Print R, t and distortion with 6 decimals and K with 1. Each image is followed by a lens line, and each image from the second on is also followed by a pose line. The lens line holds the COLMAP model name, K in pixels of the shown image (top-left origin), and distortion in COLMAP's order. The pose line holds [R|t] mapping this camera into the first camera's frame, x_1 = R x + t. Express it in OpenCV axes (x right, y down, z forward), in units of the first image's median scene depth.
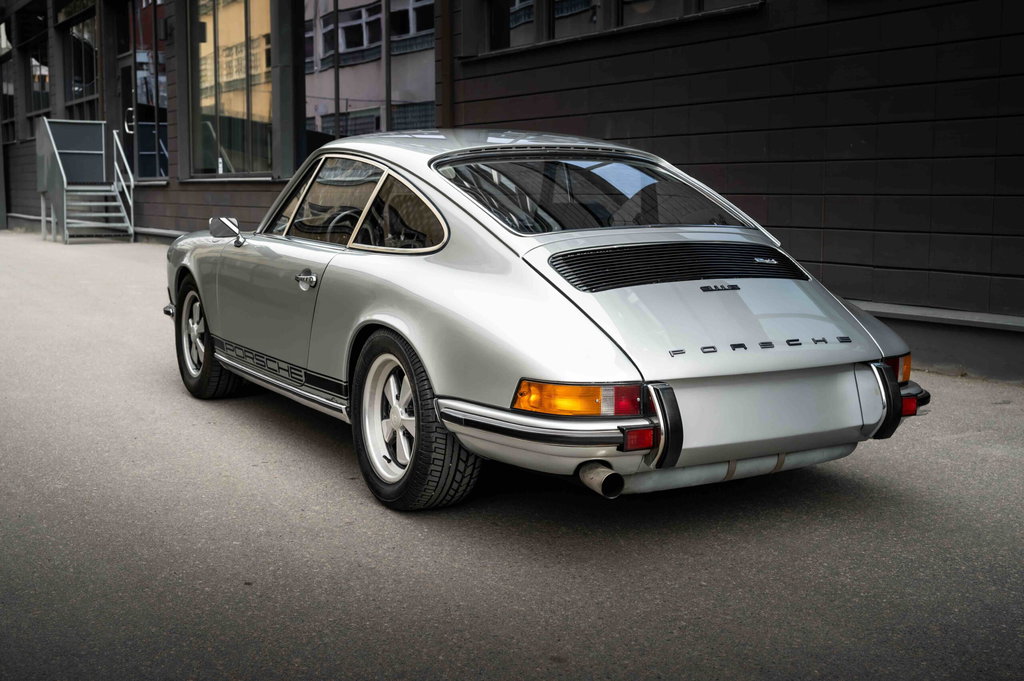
lens RADIAL K [[1288.3, 0, 510.8], [0, 1288.3, 339.6], [0, 0, 1]] dist [-0.013616, 0.000000]
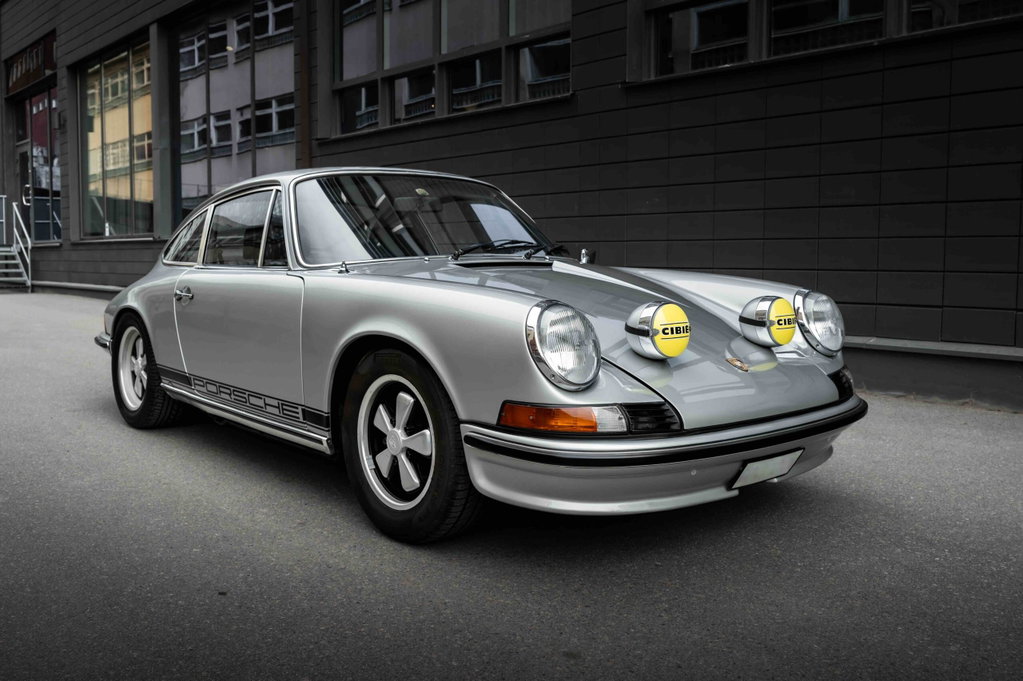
lens RADIAL K [[939.3, 0, 528.4], [0, 939.3, 336.3], [0, 0, 1]] dist [-0.043041, 0.000000]
pose [[0.977215, -0.015486, 0.211687, -0.113896], [0.022053, 0.999345, -0.028696, 0.016447], [-0.211104, 0.032711, 0.976916, 0.226295]]
